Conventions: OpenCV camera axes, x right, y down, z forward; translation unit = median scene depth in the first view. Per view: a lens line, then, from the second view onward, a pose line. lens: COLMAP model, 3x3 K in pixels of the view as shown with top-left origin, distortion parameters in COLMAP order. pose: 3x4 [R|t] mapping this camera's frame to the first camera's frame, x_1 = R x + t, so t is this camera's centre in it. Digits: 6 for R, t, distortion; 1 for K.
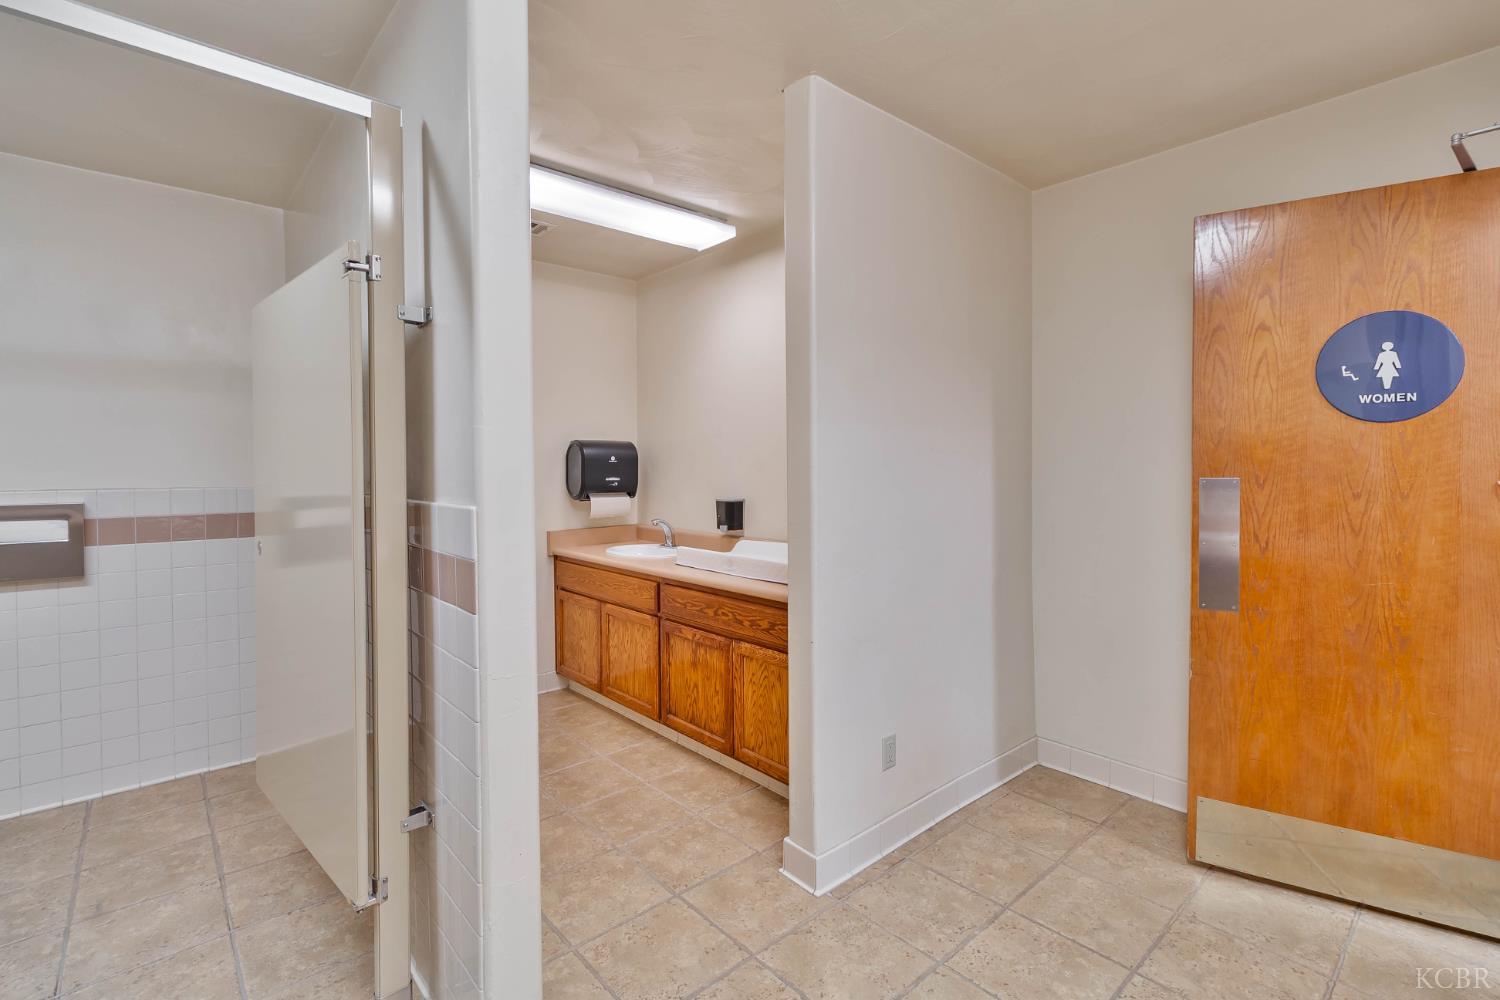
lens RADIAL K [[685.1, 0, 767.0], [0, 685.1, 485.6], [0, 0, 1]] dist [-0.000325, 0.001095]
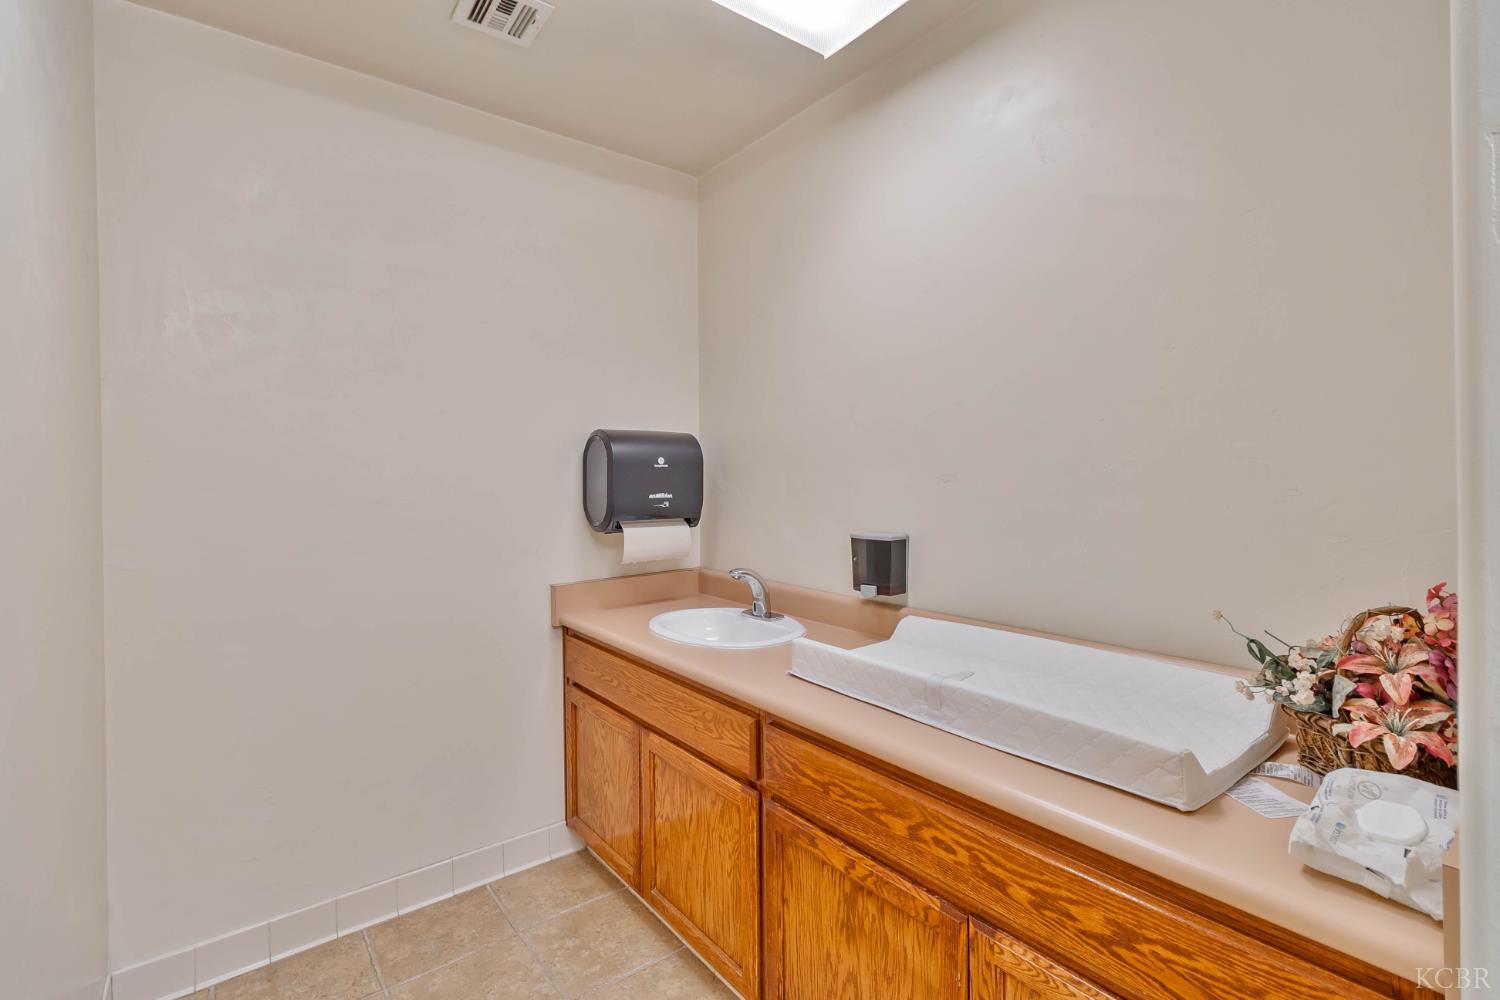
lens RADIAL K [[685.1, 0, 737.0], [0, 685.1, 492.2], [0, 0, 1]] dist [-0.000325, 0.001095]
pose [[0.994550, -0.000363, -0.104259, -0.112211], [0.000005, 0.999994, -0.003427, -0.012058], [0.104259, 0.003408, 0.994544, 0.479022]]
